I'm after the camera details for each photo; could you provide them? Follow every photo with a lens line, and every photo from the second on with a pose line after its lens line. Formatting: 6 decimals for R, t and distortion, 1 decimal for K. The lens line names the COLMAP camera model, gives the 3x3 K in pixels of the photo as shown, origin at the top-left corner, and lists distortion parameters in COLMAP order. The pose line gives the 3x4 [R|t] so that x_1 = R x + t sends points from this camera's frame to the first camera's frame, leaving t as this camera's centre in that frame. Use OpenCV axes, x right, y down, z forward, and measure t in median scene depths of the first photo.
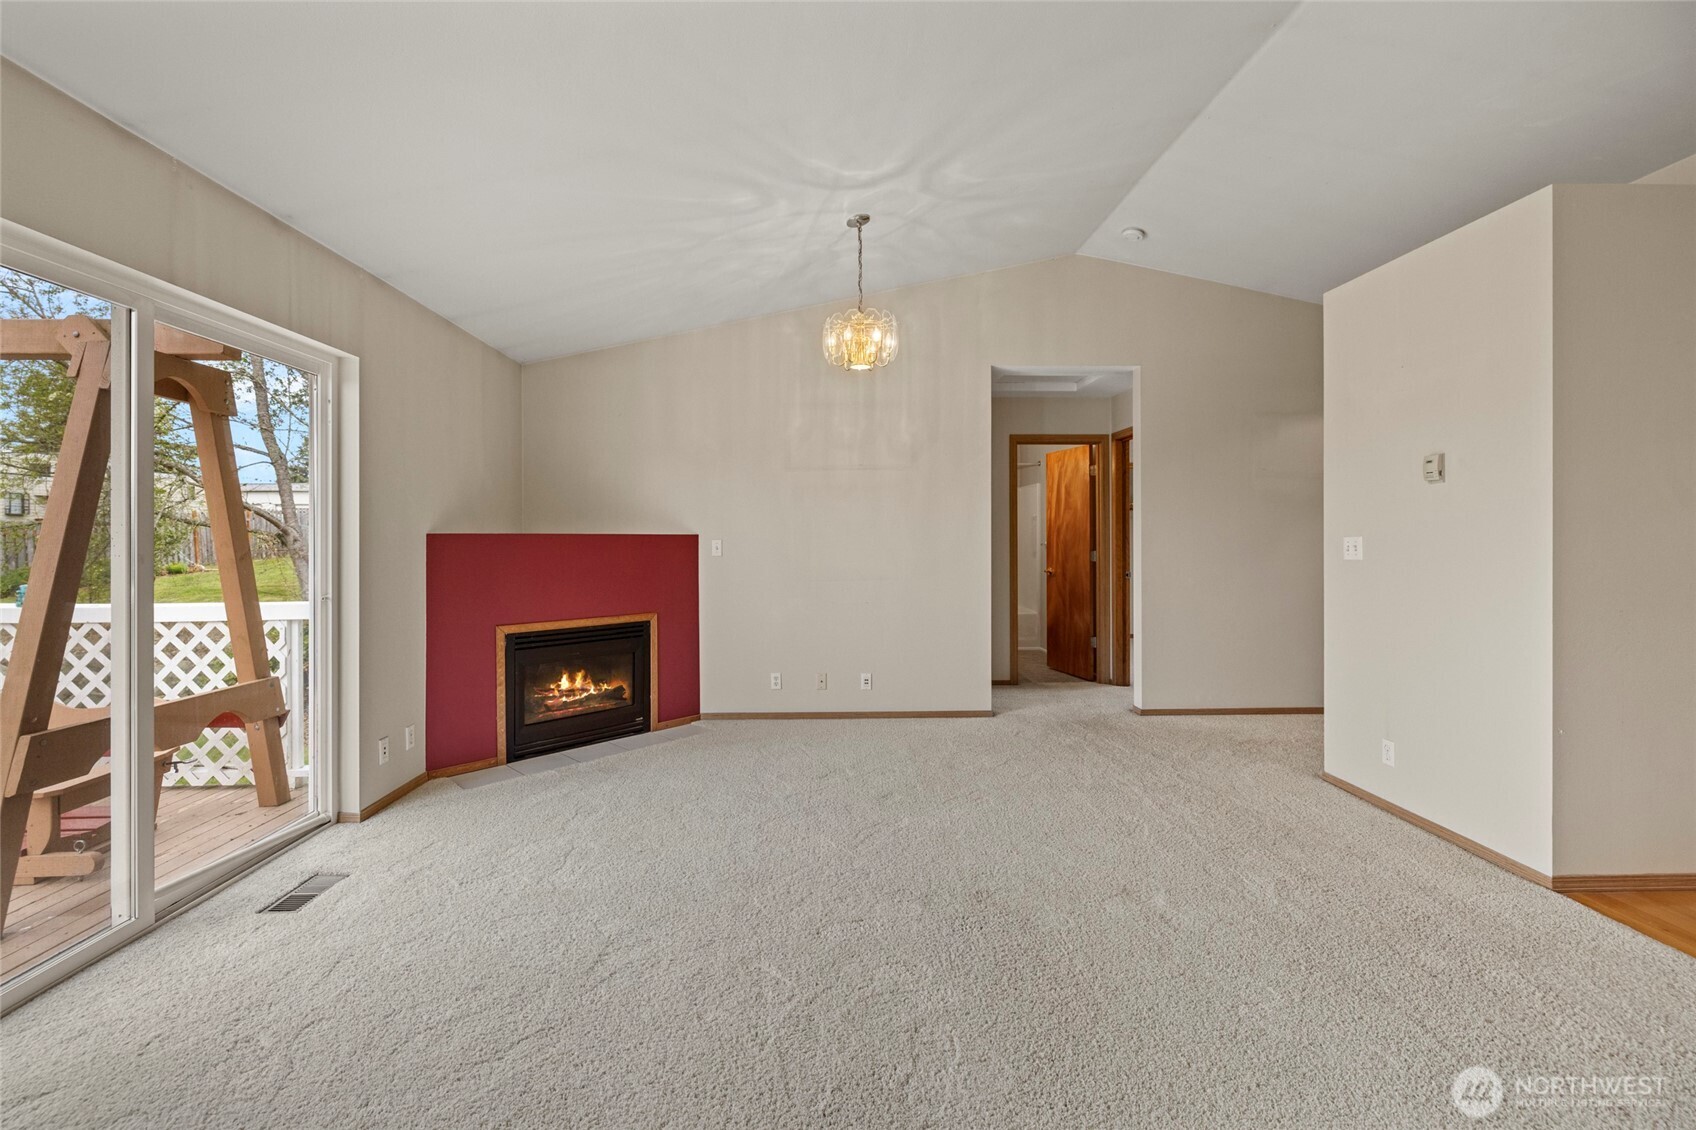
lens RADIAL K [[715.5, 0, 838.6], [0, 715.5, 540.6], [0, 0, 1]] dist [0.002137, -0.000414]
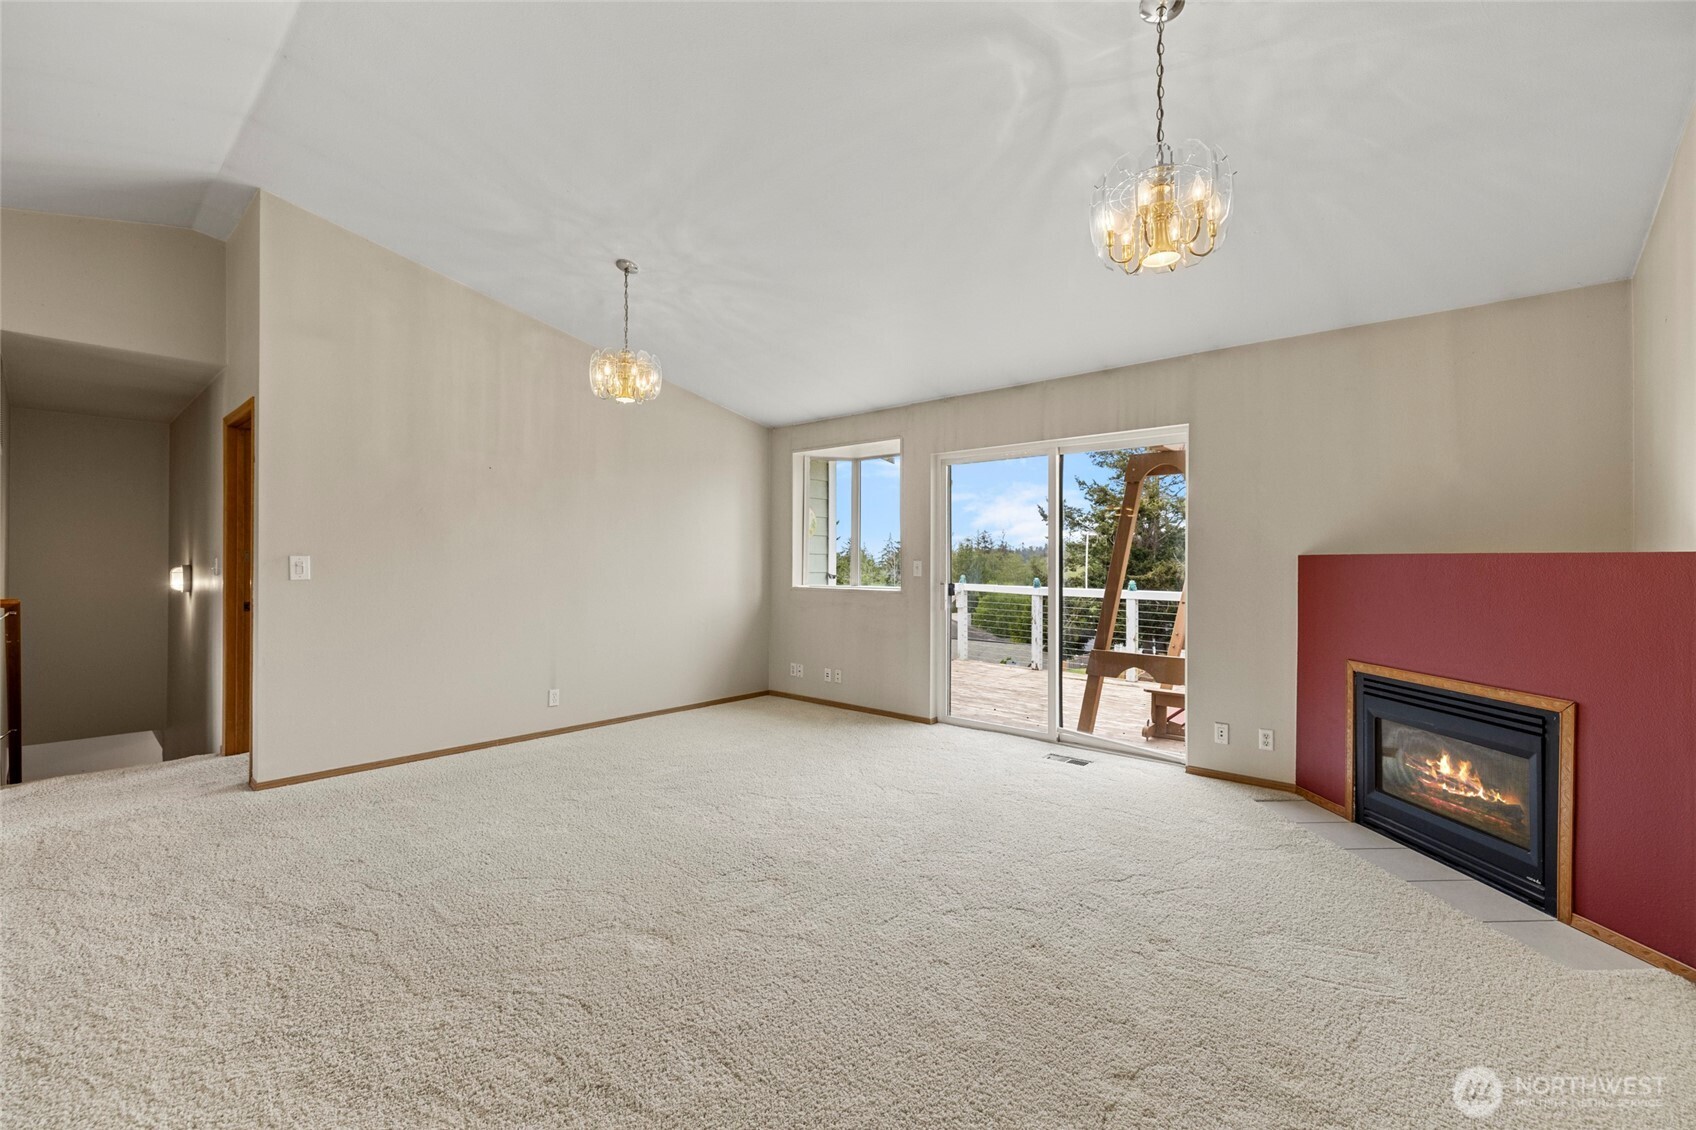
lens RADIAL K [[715.5, 0, 841.1], [0, 715.5, 560.5], [0, 0, 1]] dist [0.002137, -0.000414]
pose [[-0.684364, 0.000903, -0.729140, 0.589870], [-0.004123, 0.999978, 0.005108, -0.004446], [0.729129, 0.006502, -0.684345, 1.145087]]
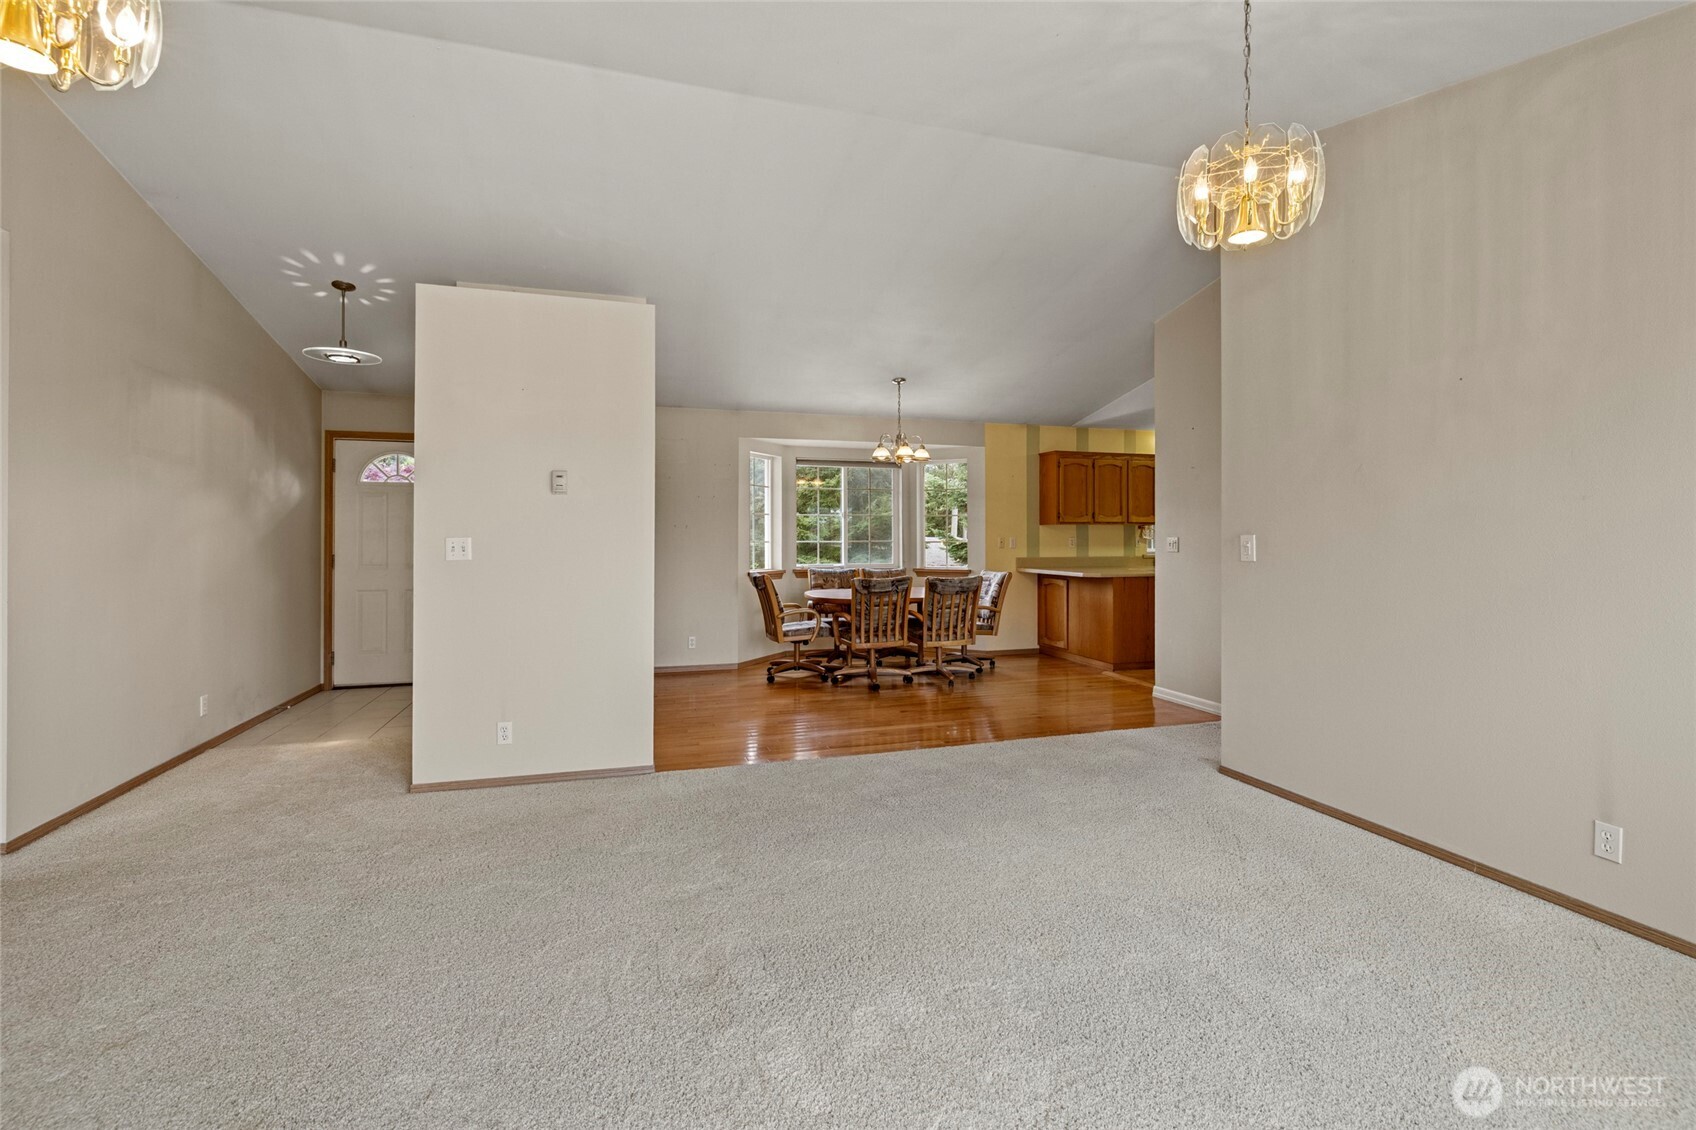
lens RADIAL K [[775.9, 0, 840.4], [0, 775.9, 532.6], [0, 0, 1]] dist [0.017900, -0.000030]
pose [[-0.262451, 0.012387, 0.964866, -0.437540], [0.004908, 0.999922, -0.011502, 0.002979], [-0.964933, 0.001717, -0.262492, 0.673846]]
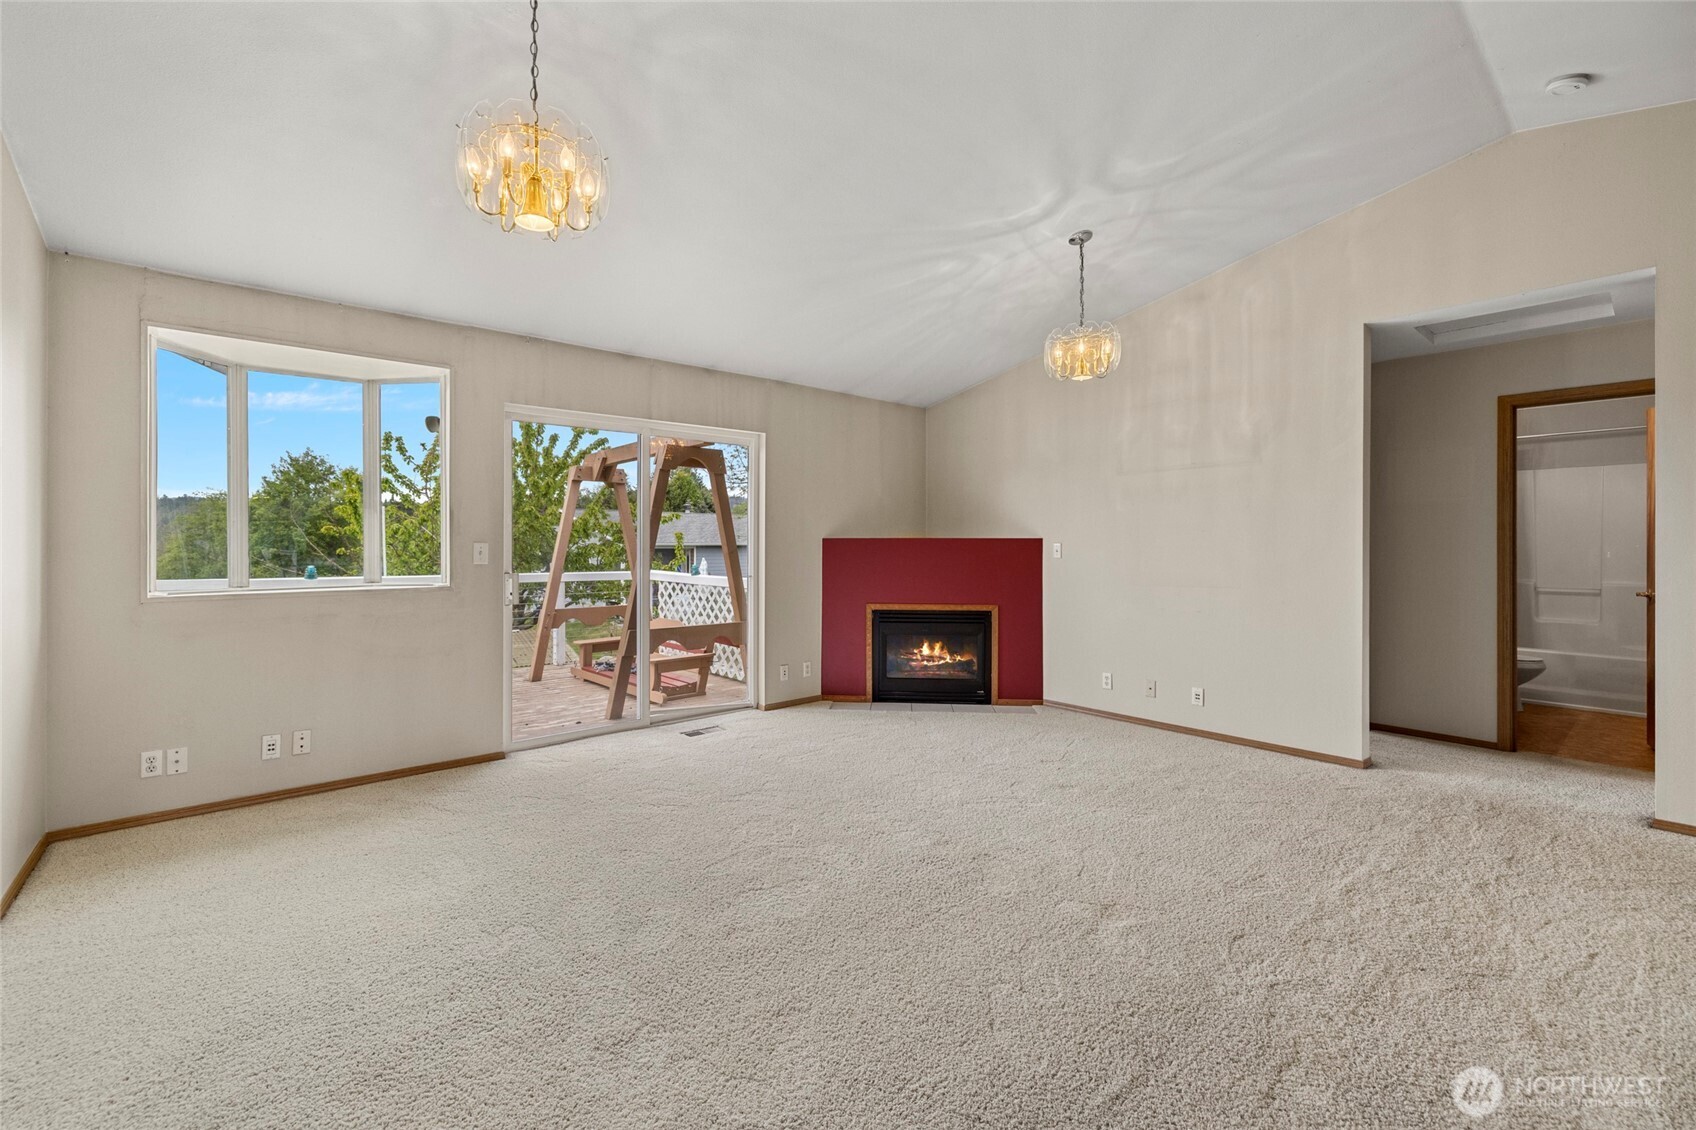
lens RADIAL K [[715.5, 0, 838.4], [0, 715.5, 545.2], [0, 0, 1]] dist [0.002137, -0.000414]
pose [[0.627012, 0.006288, -0.778984, 0.589579], [-0.004890, 0.999979, 0.004137, -0.001380], [0.778994, 0.001215, 0.627030, 0.067503]]
